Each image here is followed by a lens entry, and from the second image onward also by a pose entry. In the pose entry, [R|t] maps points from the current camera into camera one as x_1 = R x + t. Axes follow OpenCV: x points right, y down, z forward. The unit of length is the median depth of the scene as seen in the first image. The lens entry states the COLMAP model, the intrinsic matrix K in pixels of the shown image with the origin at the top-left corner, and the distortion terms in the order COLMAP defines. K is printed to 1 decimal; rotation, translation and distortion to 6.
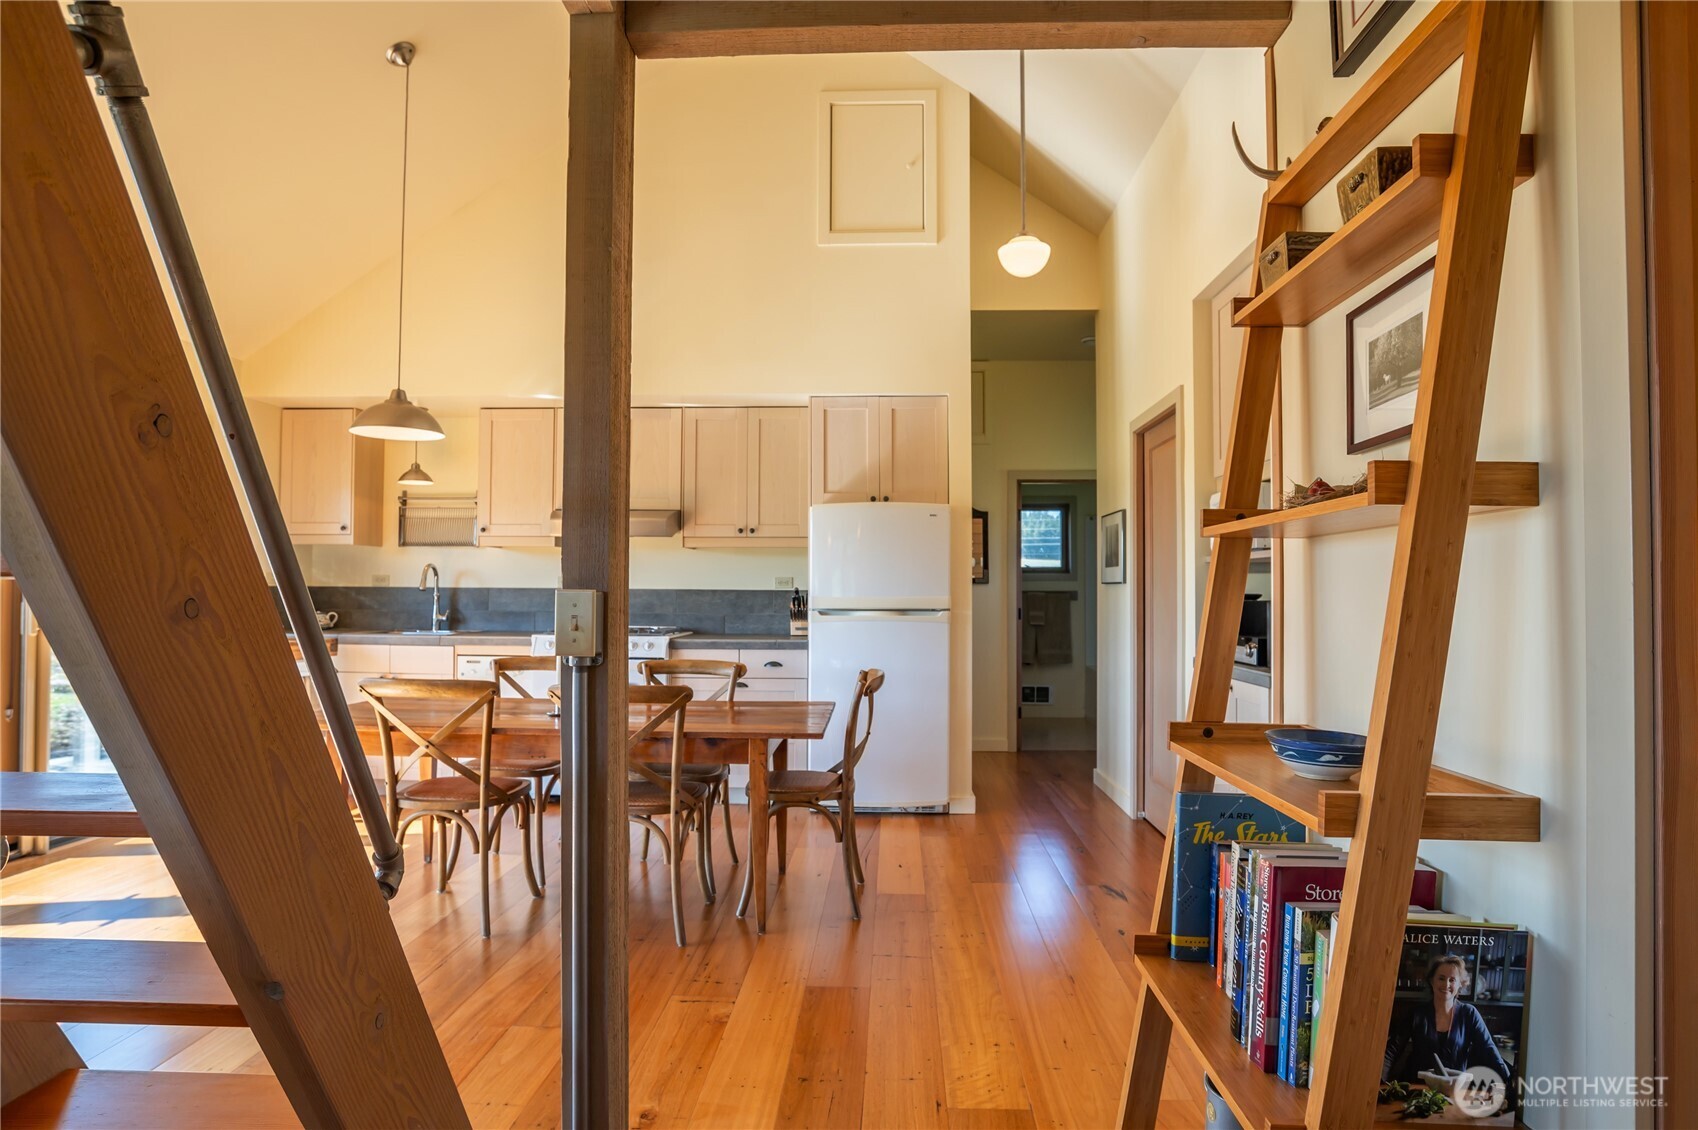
lens RADIAL K [[920.4, 0, 849.0], [0, 920.4, 577.3], [0, 0, 1]] dist [-0.040202, 0.014513]
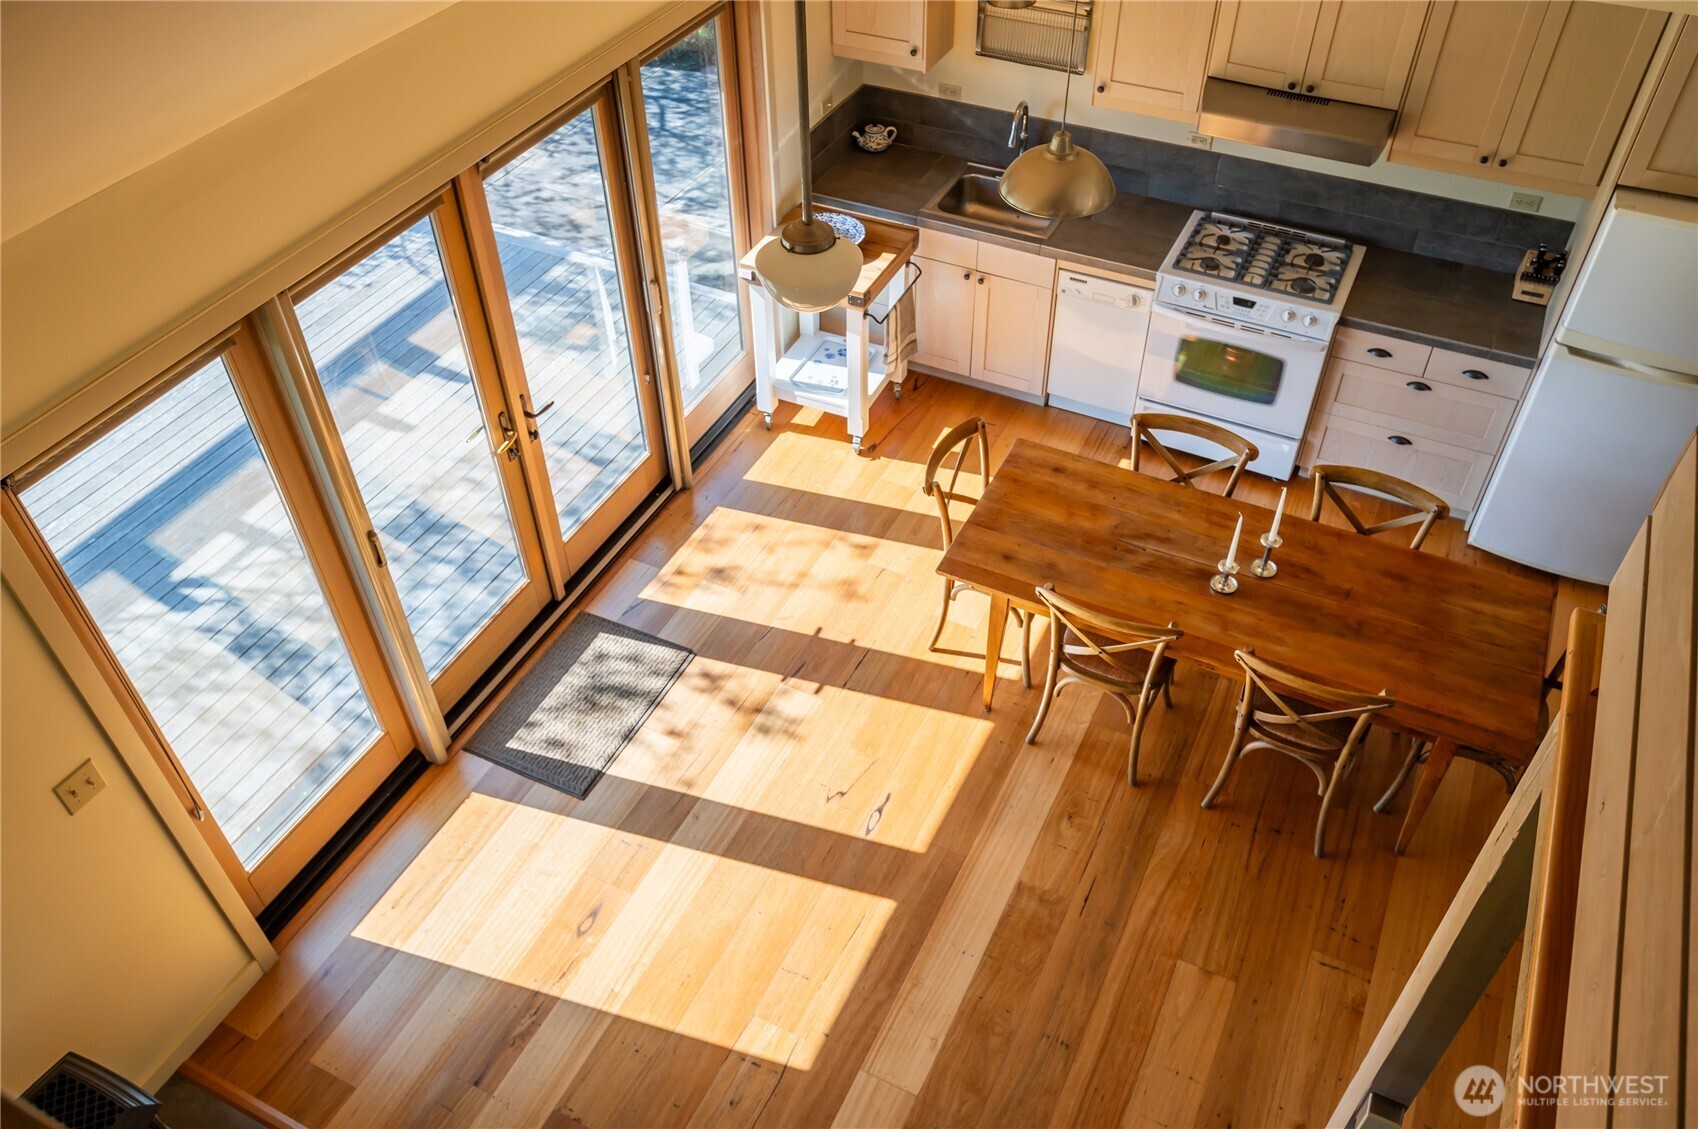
lens RADIAL K [[1275.0, 0, 842.0], [0, 1275.0, 572.5], [0, 0, 1]] dist [-0.012574, 0.003642]
pose [[0.915410, 0.263883, -0.303957, -0.395219], [0.027269, 0.712741, 0.700897, -1.051749], [0.401598, -0.649897, 0.645254, 0.060978]]
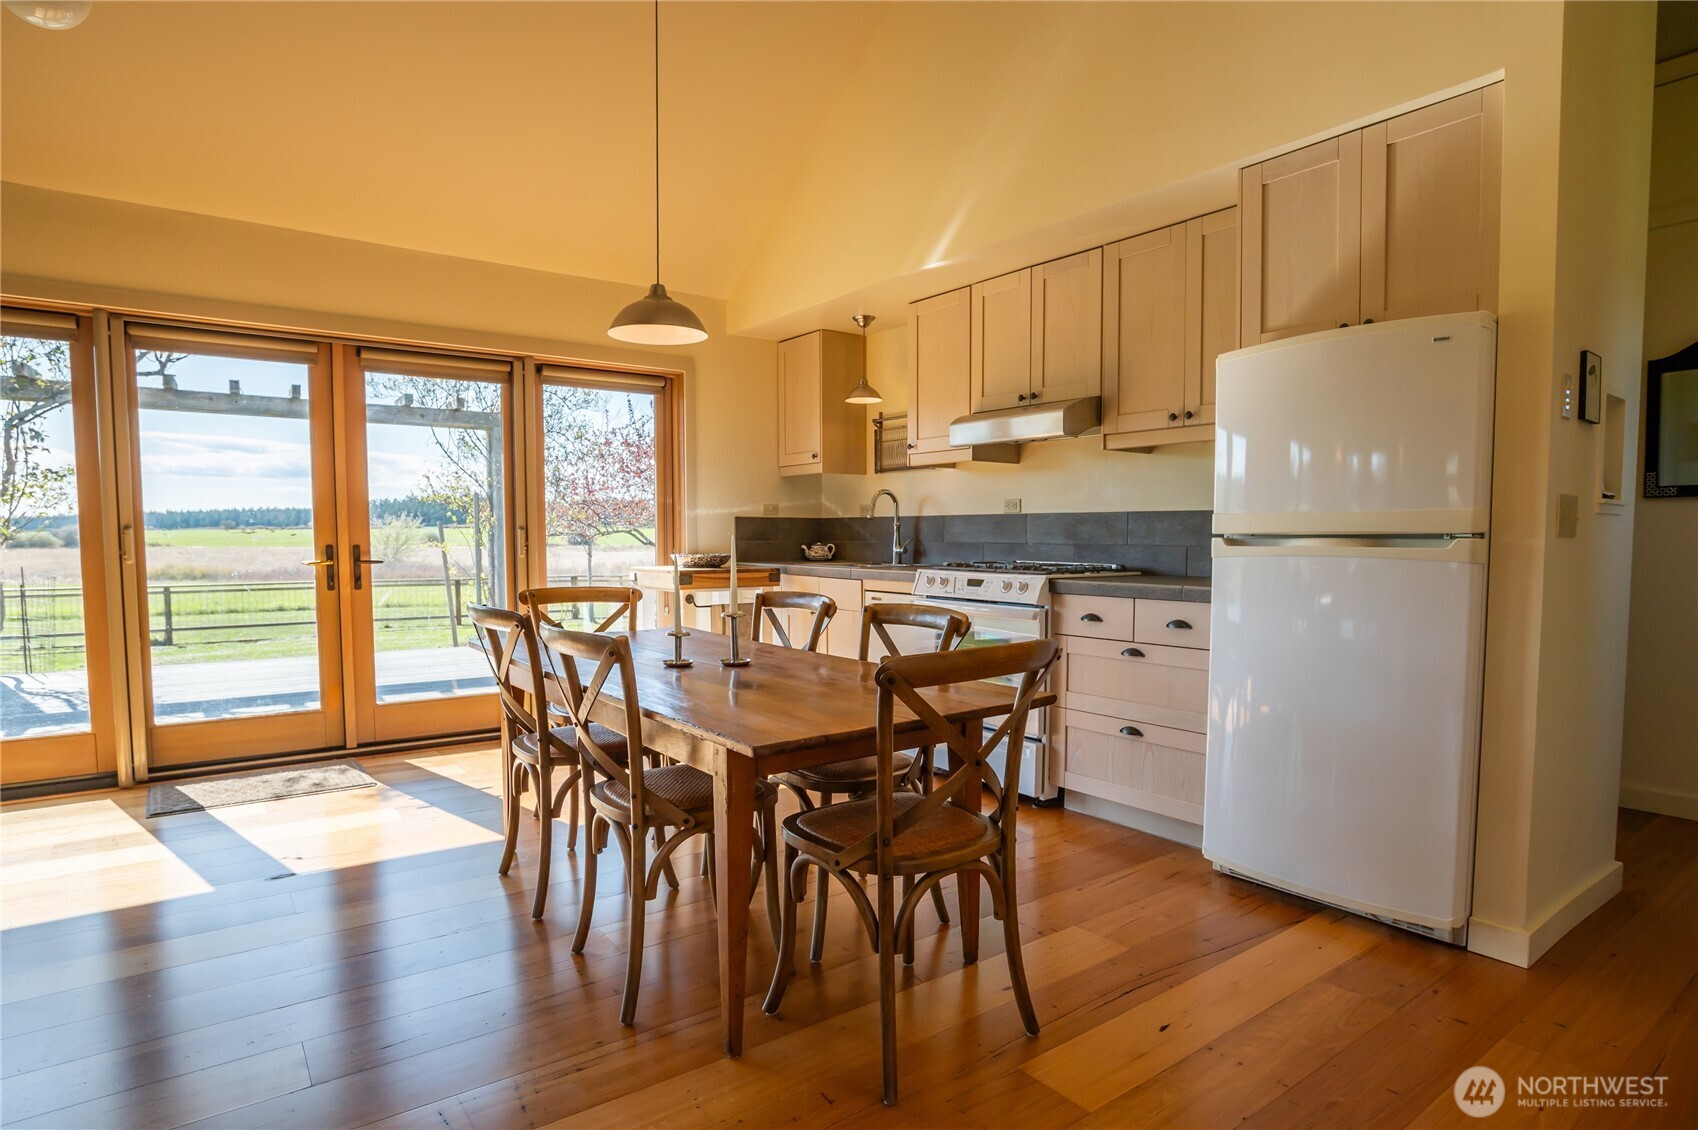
lens RADIAL K [[920.4, 0, 868.5], [0, 920.4, 593.6], [0, 0, 1]] dist [-0.040202, 0.014513]
pose [[0.647947, 0.042914, -0.760476, 0.509359], [0.014840, 0.997511, 0.068934, 0.055555], [0.761541, -0.055951, 0.645697, 0.880878]]
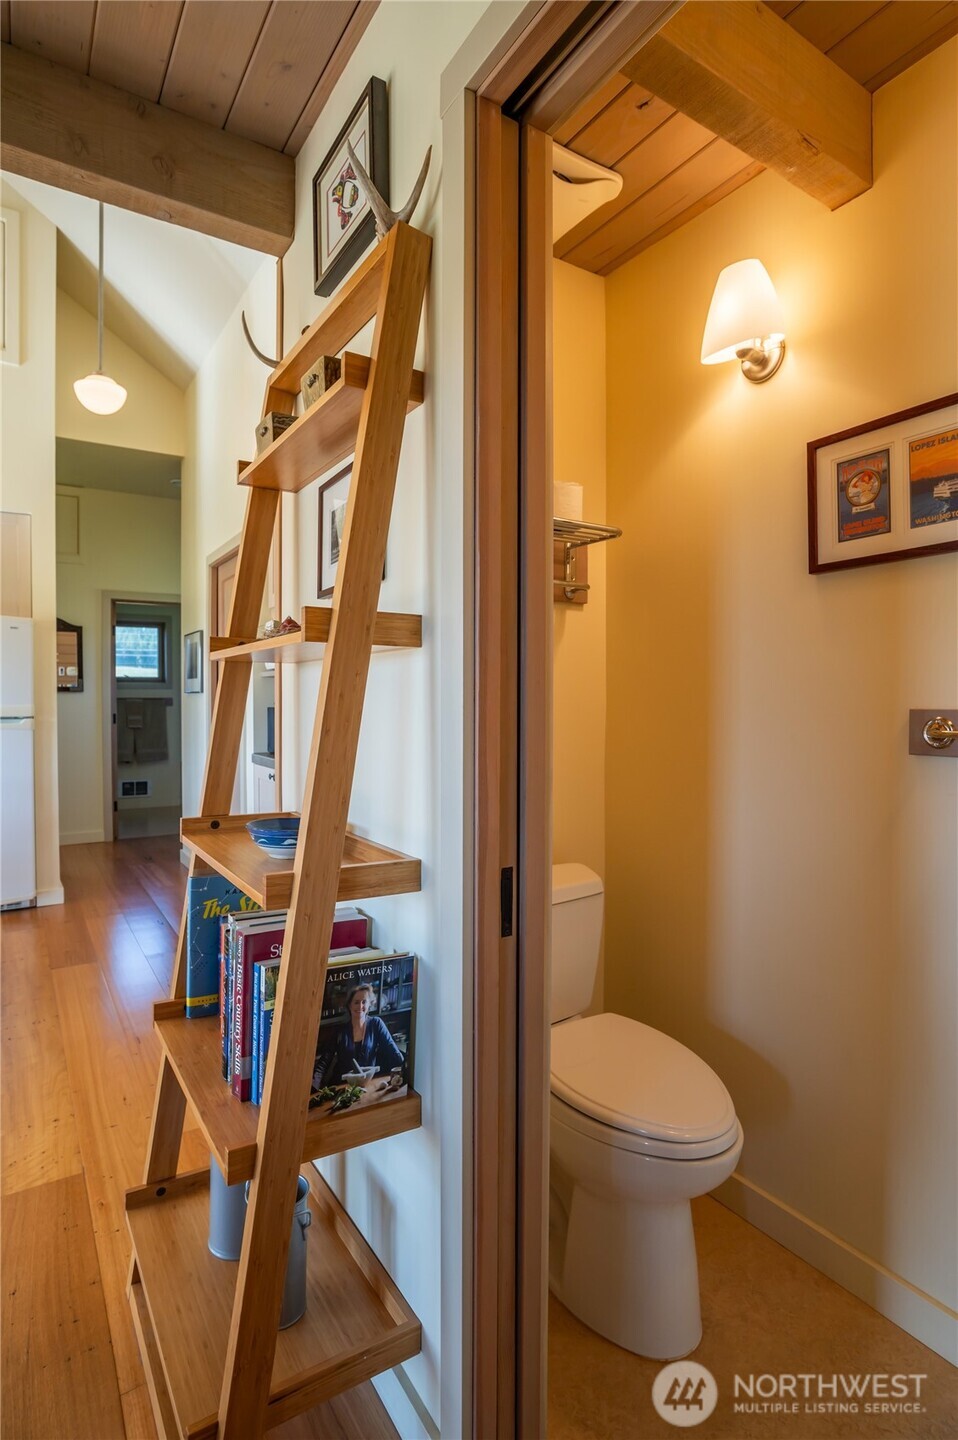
lens RADIAL K [[748.7, 0, 479.7], [0, 748.7, 715.6], [0, 0, 1]] dist [-0.033795, 0.008415]
pose [[0.815719, -0.014600, 0.578265, 0.068711], [-0.009171, 0.999229, 0.038165, -0.007561], [-0.578376, -0.036435, 0.814956, 0.007895]]
